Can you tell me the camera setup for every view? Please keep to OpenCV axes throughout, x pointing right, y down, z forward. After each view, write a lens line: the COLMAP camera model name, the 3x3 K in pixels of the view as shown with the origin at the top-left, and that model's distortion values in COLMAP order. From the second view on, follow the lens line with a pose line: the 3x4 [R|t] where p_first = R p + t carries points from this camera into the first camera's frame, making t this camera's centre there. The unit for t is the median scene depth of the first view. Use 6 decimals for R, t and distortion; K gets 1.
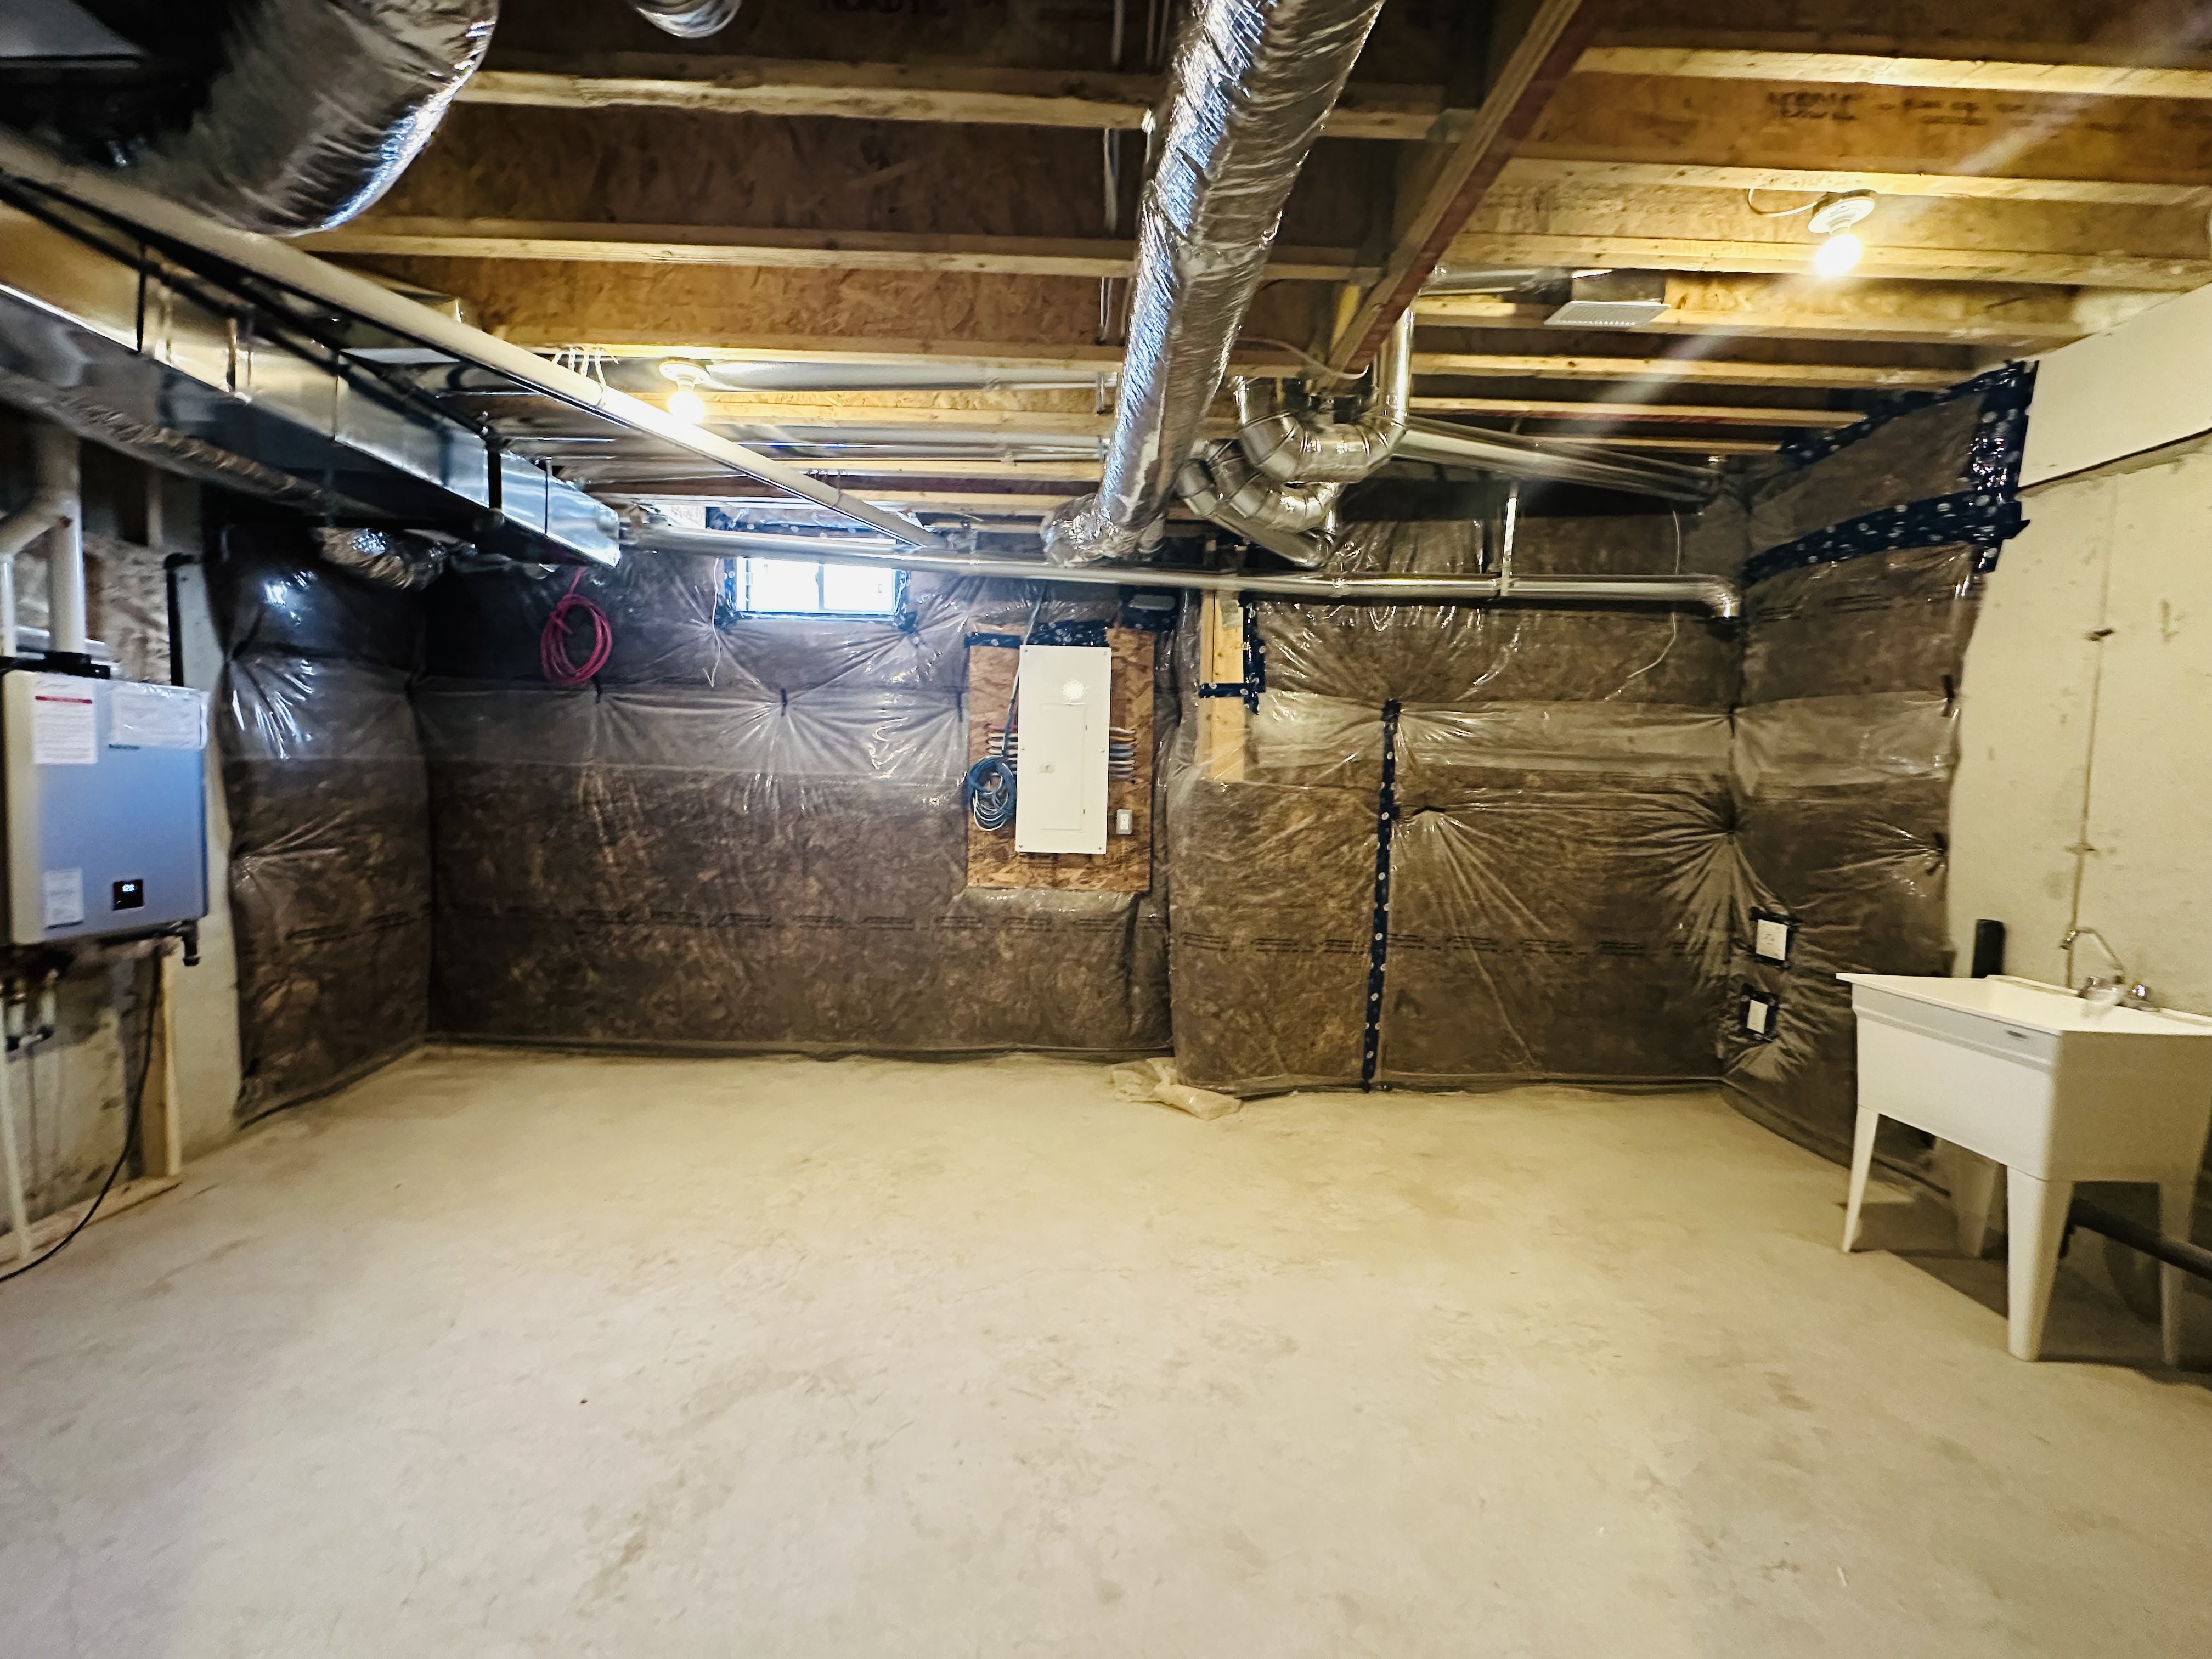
lens RADIAL K [[879.7, 0, 1105.6], [0, 879.7, 826.6], [0, 0, 1]] dist [-0.002193, 0.000097]
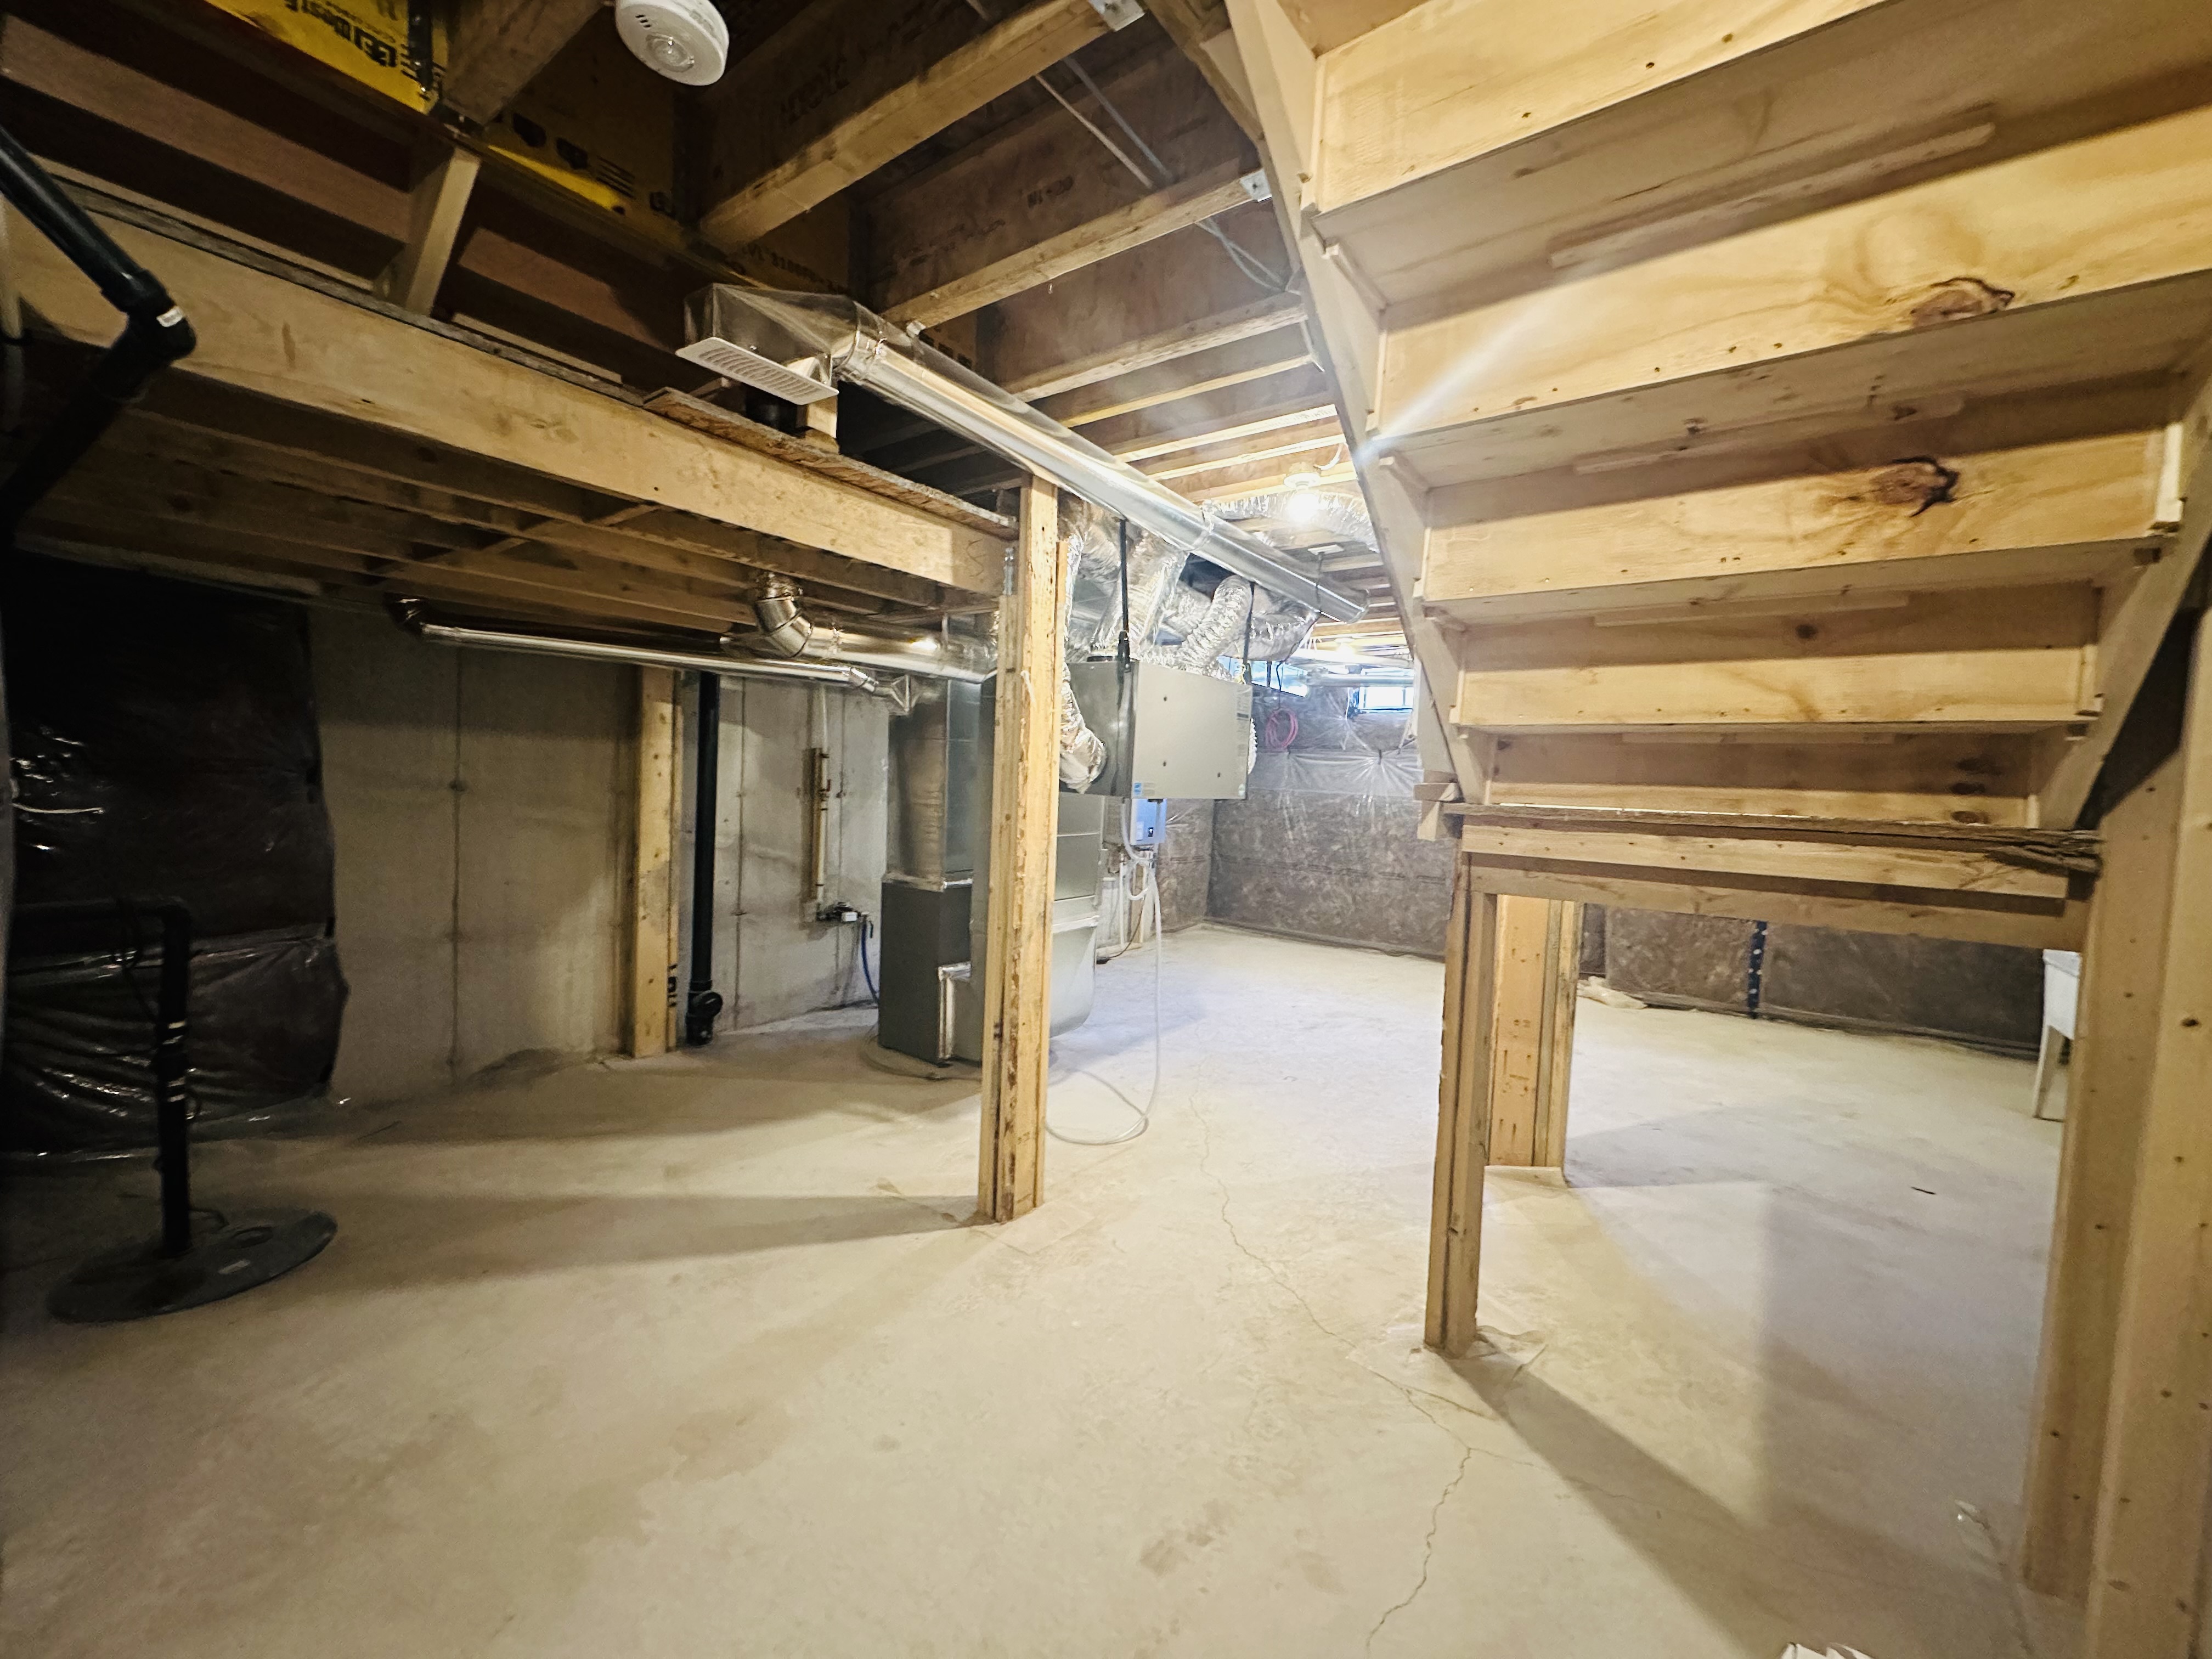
lens RADIAL K [[879.7, 0, 1105.6], [0, 879.7, 826.6], [0, 0, 1]] dist [-0.002193, 0.000097]
pose [[0.785766, 0.039446, -0.617265, 0.338404], [-0.058187, 0.998253, -0.010277, 0.059757], [0.615781, 0.043992, 0.786688, -0.831456]]
